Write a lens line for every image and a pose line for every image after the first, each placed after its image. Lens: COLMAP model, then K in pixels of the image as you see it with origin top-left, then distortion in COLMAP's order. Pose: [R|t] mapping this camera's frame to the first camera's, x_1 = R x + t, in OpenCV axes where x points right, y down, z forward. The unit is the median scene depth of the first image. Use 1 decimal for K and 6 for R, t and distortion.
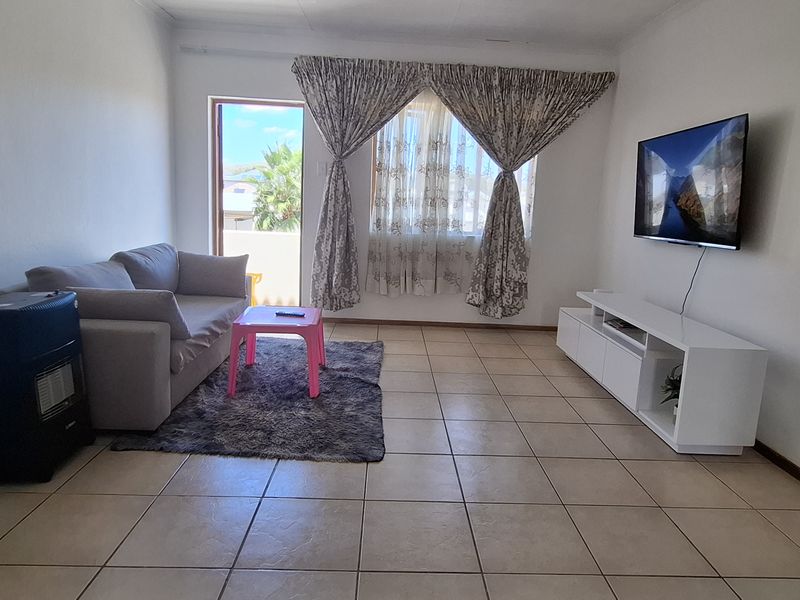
lens RADIAL K [[506.8, 0, 402.9], [0, 506.8, 280.2], [0, 0, 1]] dist [0.002212, 0.002611]
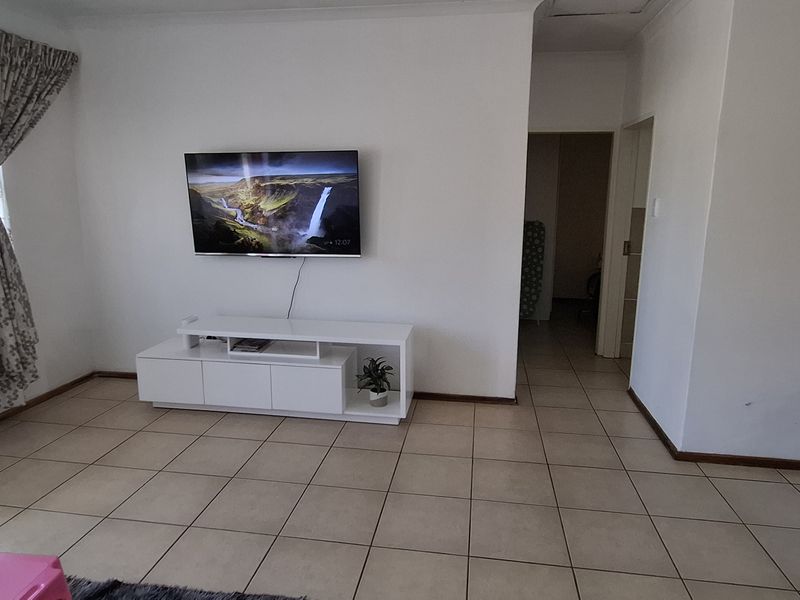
lens RADIAL K [[506.8, 0, 402.9], [0, 506.8, 280.2], [0, 0, 1]] dist [0.002212, 0.002611]
pose [[0.188575, -0.219673, 0.957175, -0.324994], [0.155260, 0.969072, 0.191815, -0.136182], [-0.969708, 0.112439, 0.216849, 0.367100]]
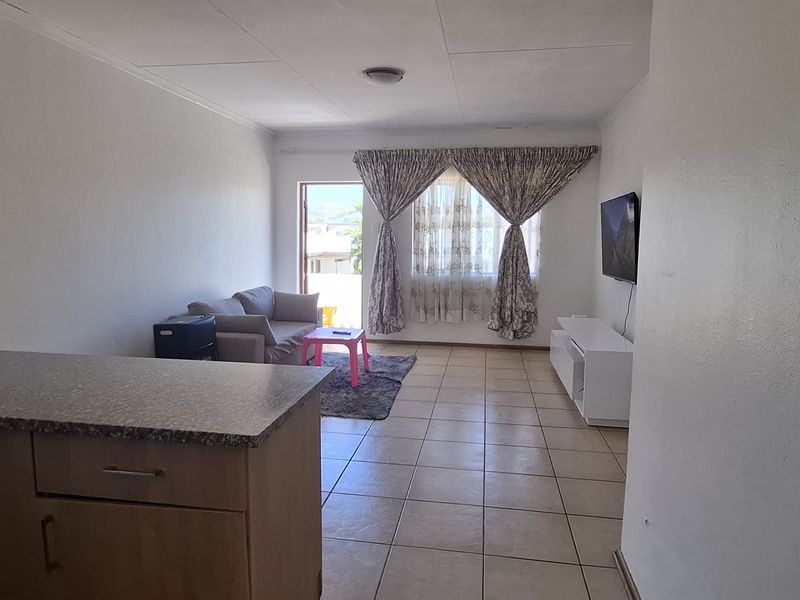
lens RADIAL K [[506.8, 0, 402.9], [0, 506.8, 280.2], [0, 0, 1]] dist [0.002212, 0.002611]
pose [[0.980957, -0.020397, -0.193151, 0.175549], [0.006647, 0.997413, -0.071572, 0.015366], [0.194111, 0.068925, 0.978555, -0.311041]]
